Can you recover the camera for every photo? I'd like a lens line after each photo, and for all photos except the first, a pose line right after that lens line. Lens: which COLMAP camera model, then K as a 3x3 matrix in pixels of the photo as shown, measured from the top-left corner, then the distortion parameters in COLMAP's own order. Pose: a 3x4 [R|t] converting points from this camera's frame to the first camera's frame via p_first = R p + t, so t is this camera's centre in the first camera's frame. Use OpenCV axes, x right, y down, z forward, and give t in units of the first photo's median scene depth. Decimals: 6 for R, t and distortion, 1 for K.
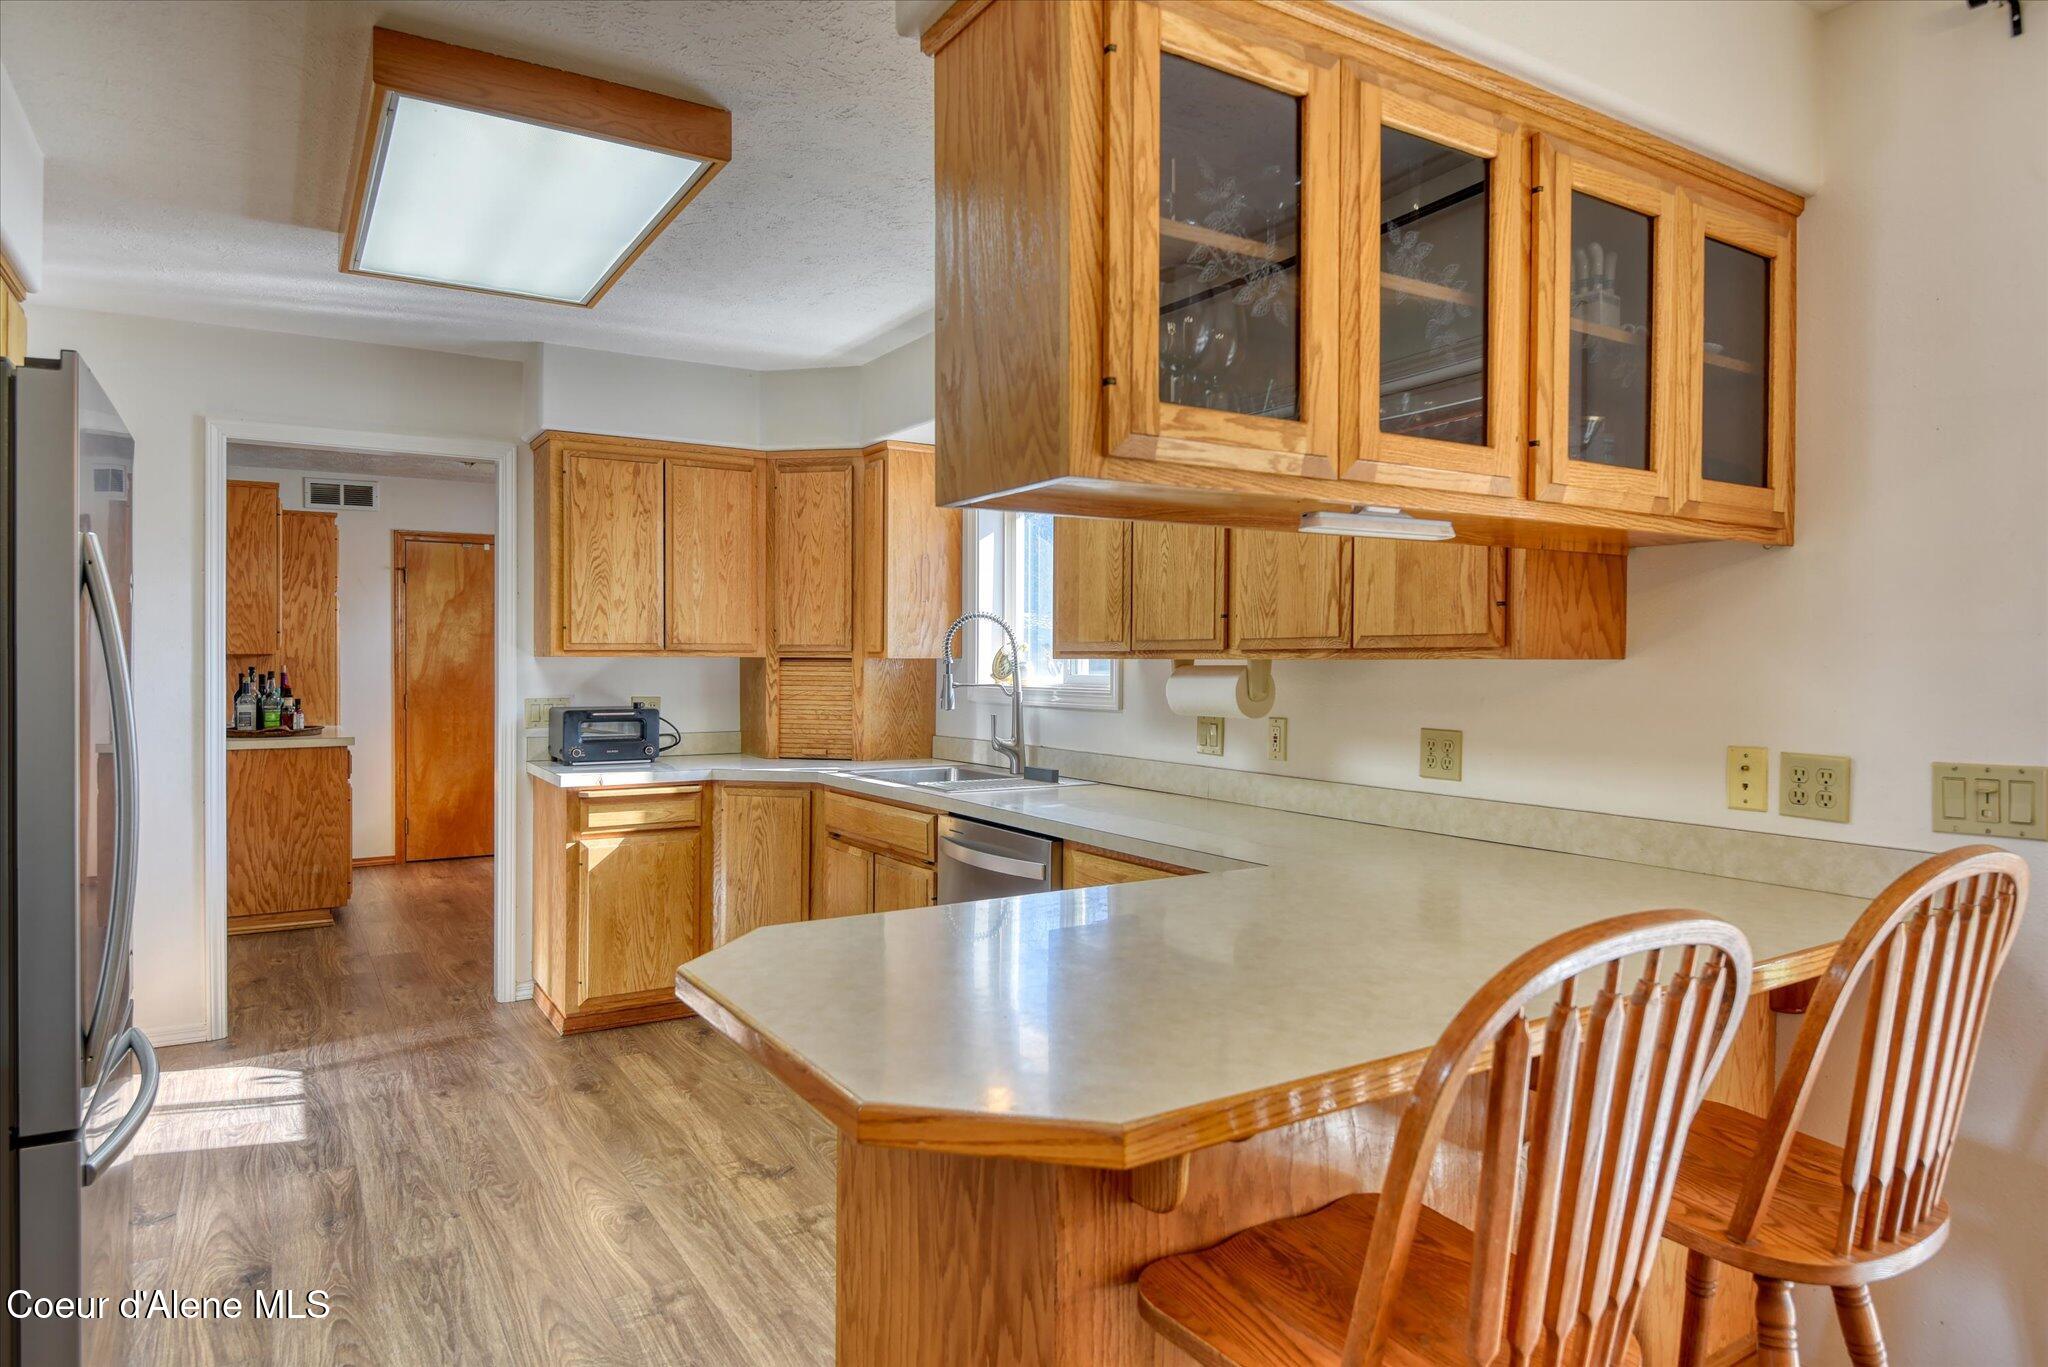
lens RADIAL K [[1211.0, 0, 1011.6], [0, 1211.0, 686.3], [0, 0, 1]] dist [-0.010555, -0.003342]
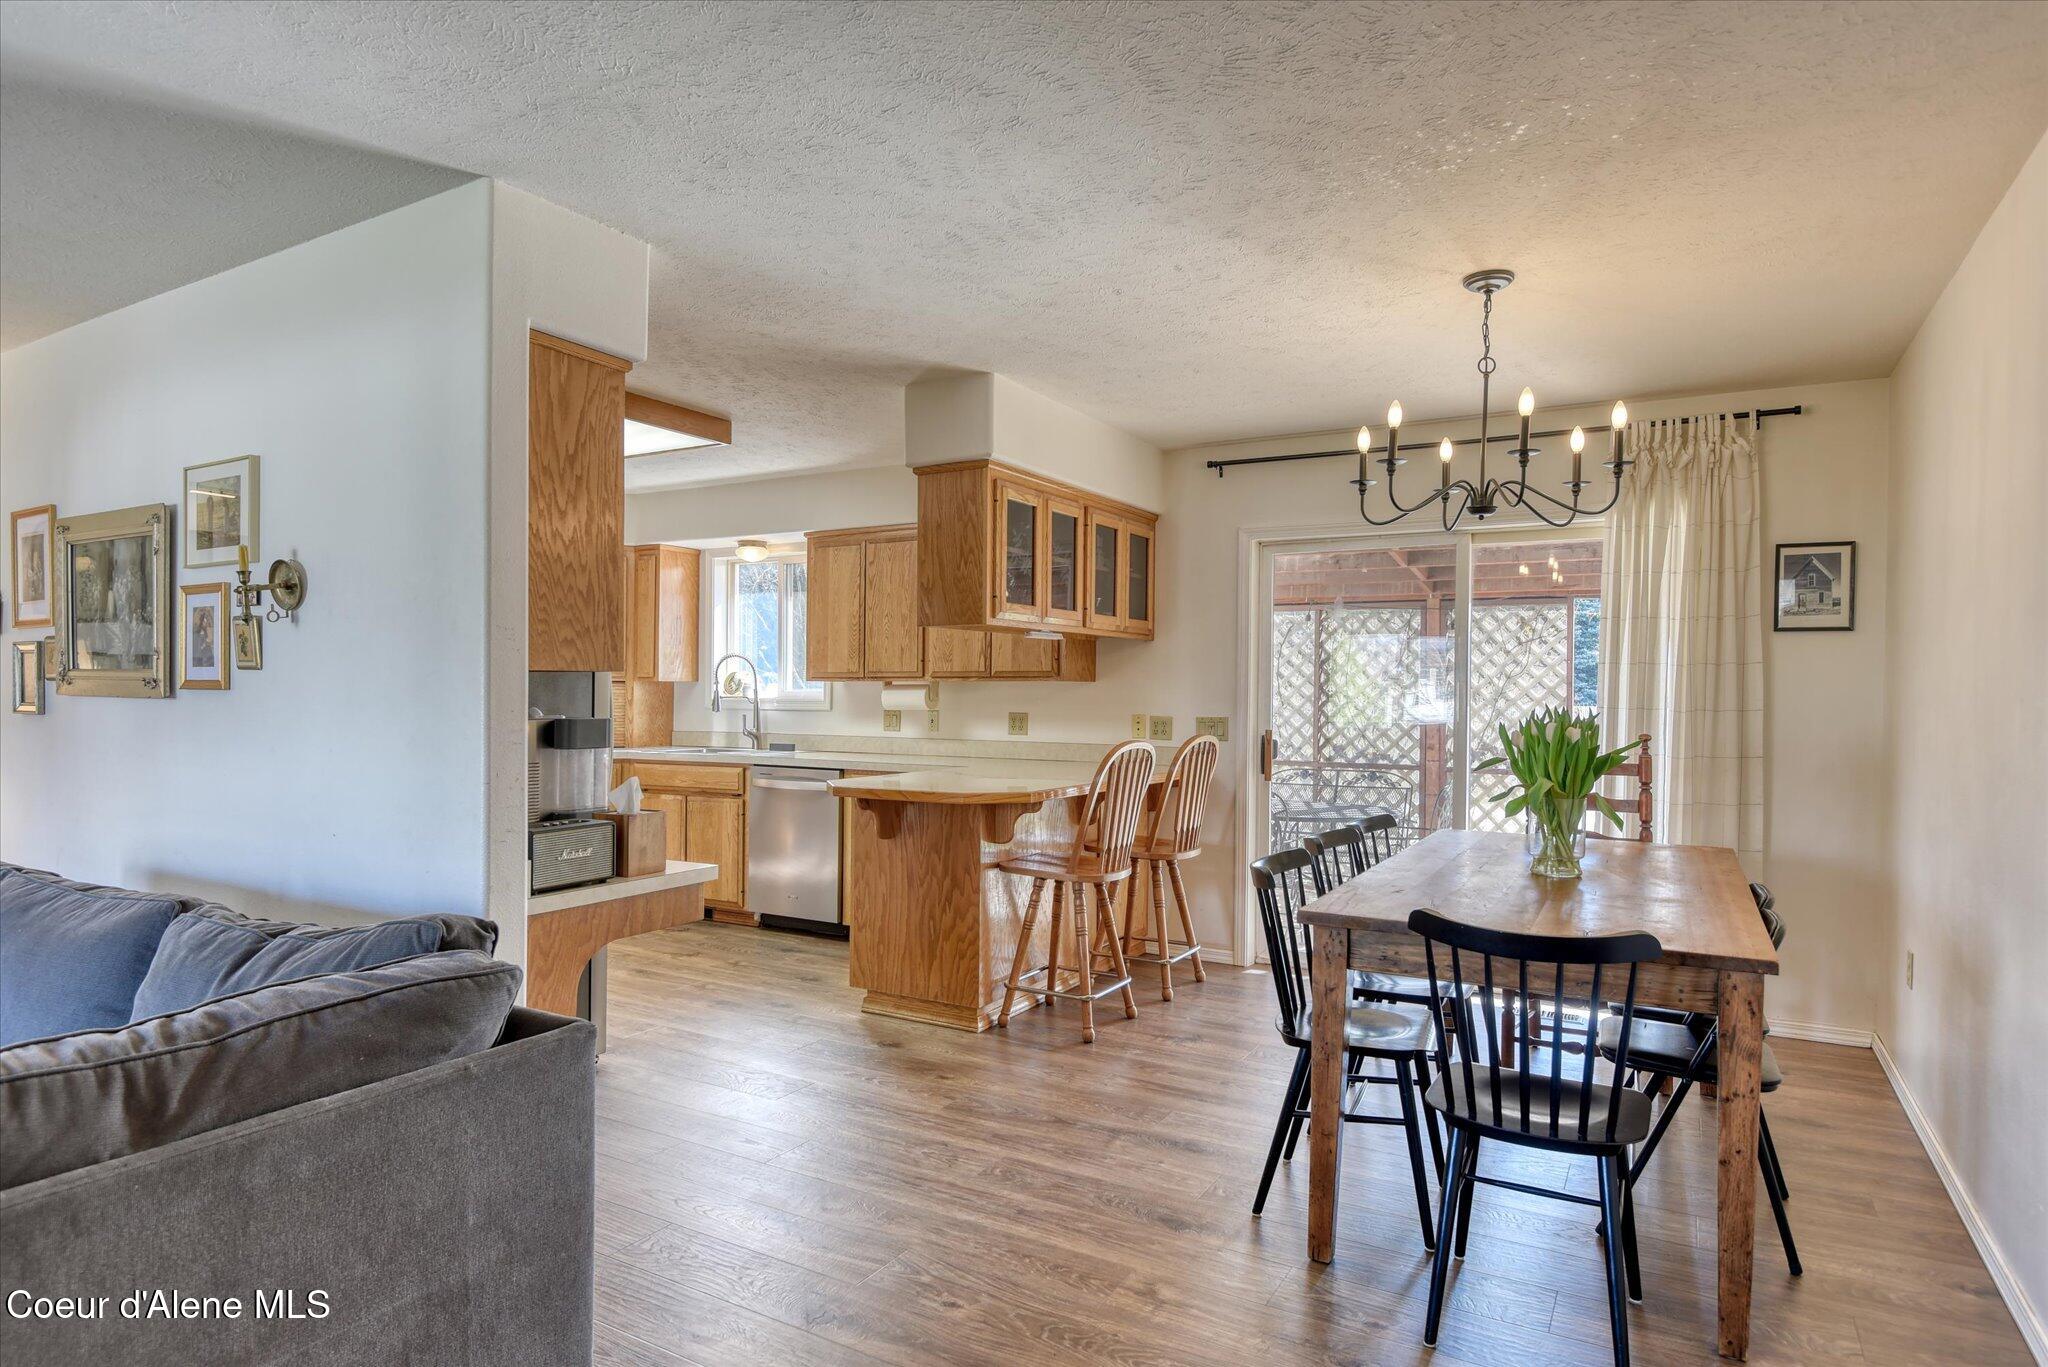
lens RADIAL K [[1197.9, 0, 977.2], [0, 1197.9, 737.9], [0, 0, 1]] dist [0.000898, 0.001027]
pose [[0.894339, -0.012681, 0.447210, -0.583855], [0.004291, 0.999795, 0.019769, 0.030655], [-0.447369, -0.015761, 0.894211, -0.790477]]
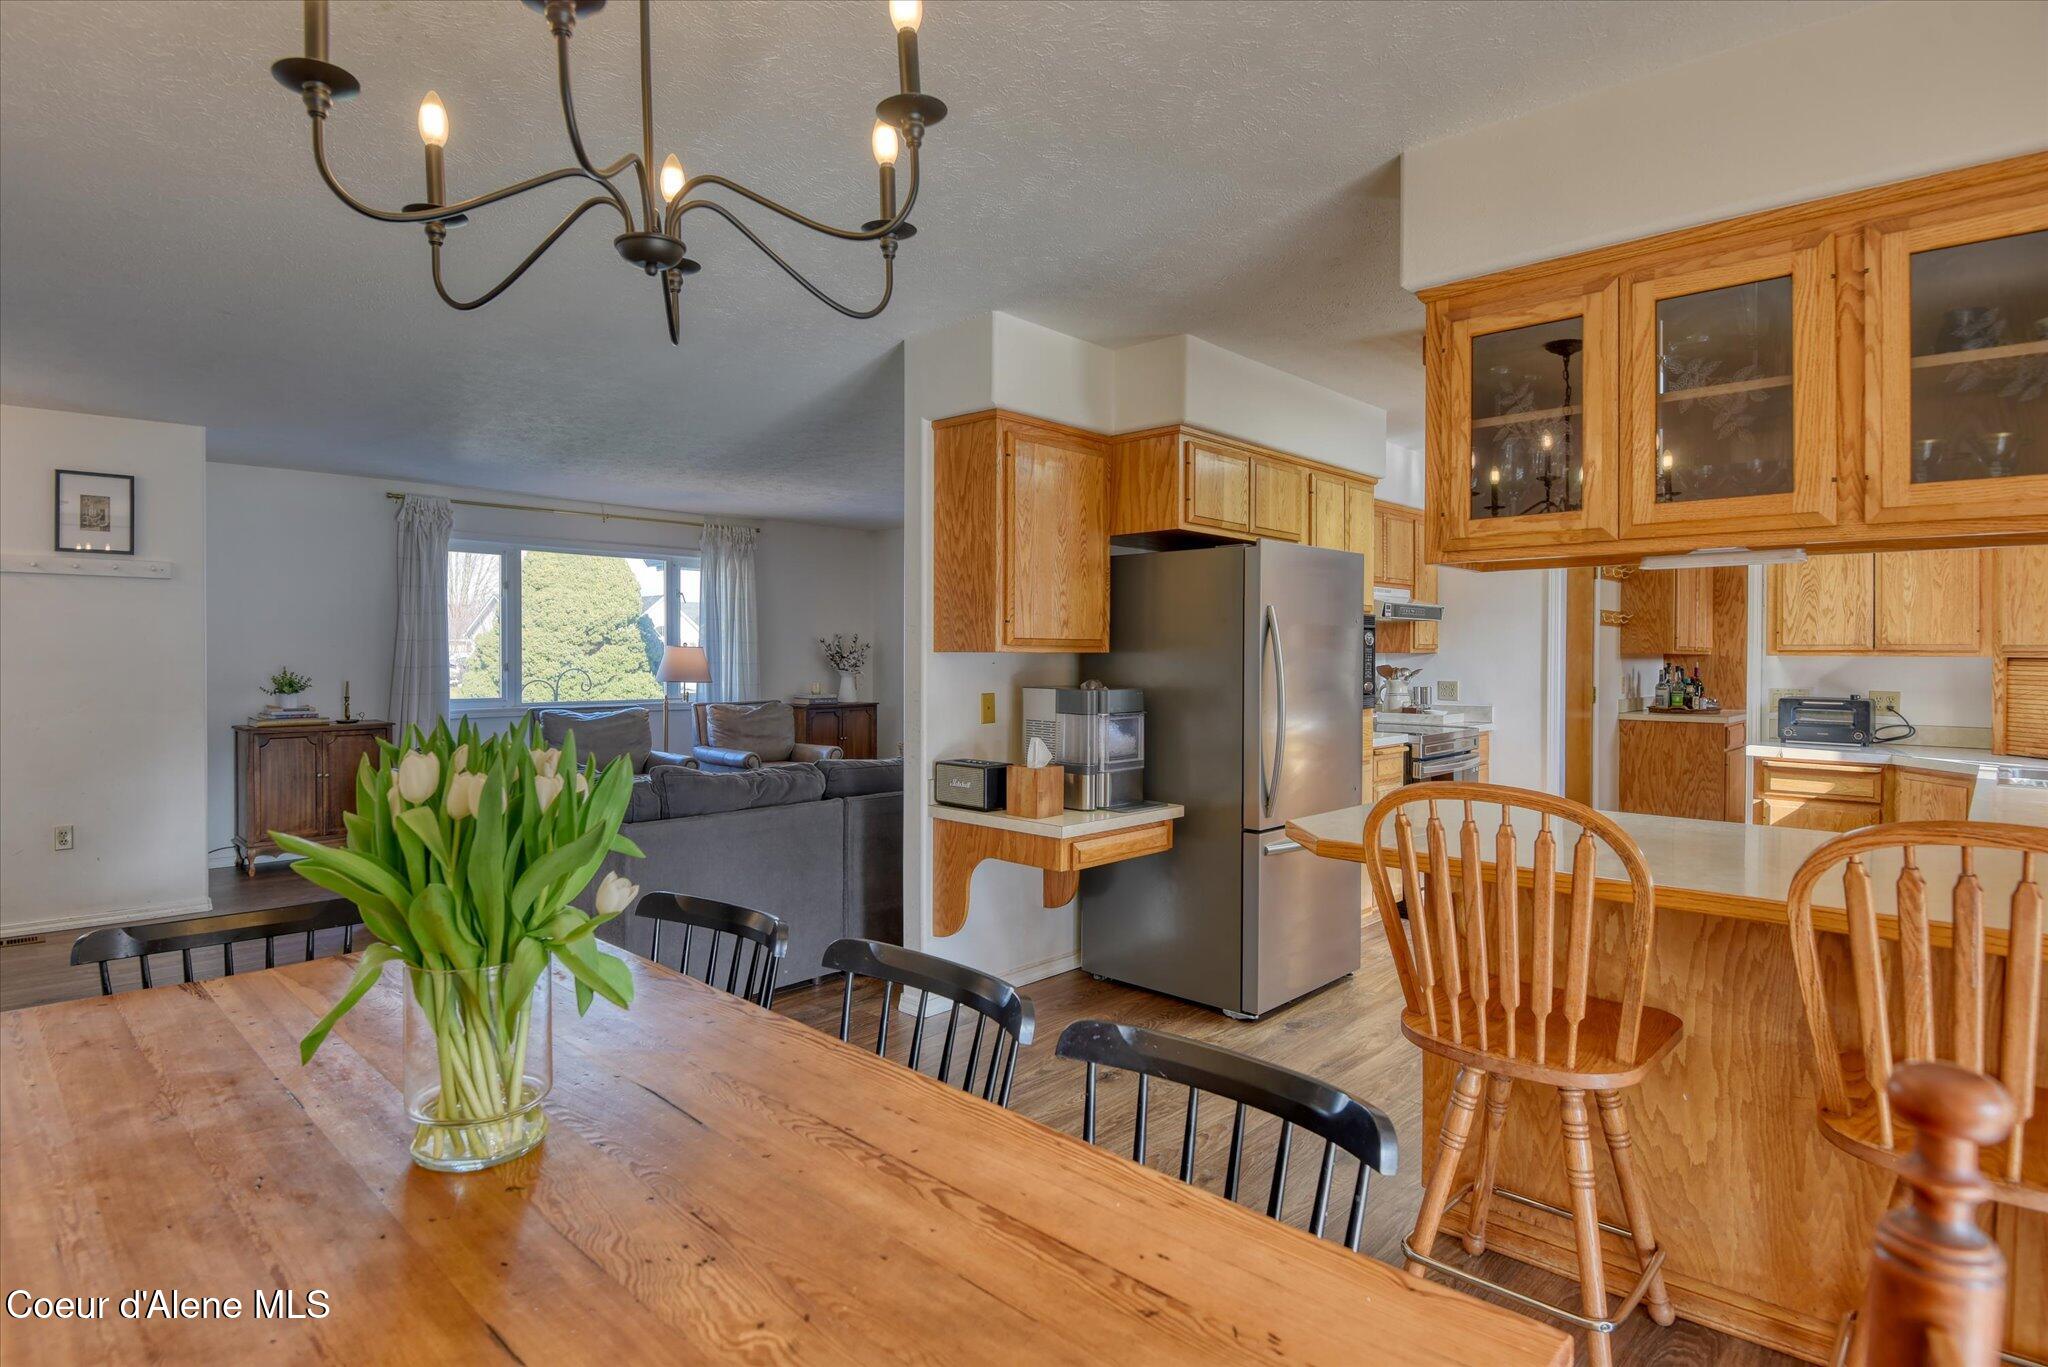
lens RADIAL K [[1074.9, 0, 1029.1], [0, 1074.9, 676.1], [0, 0, 1]] dist [-0.022433, -0.008476]
pose [[0.244926, 0.020352, -0.969328, 0.675002], [-0.027743, 0.999517, 0.013976, 0.004326], [0.969145, 0.023469, 0.245372, -0.040026]]
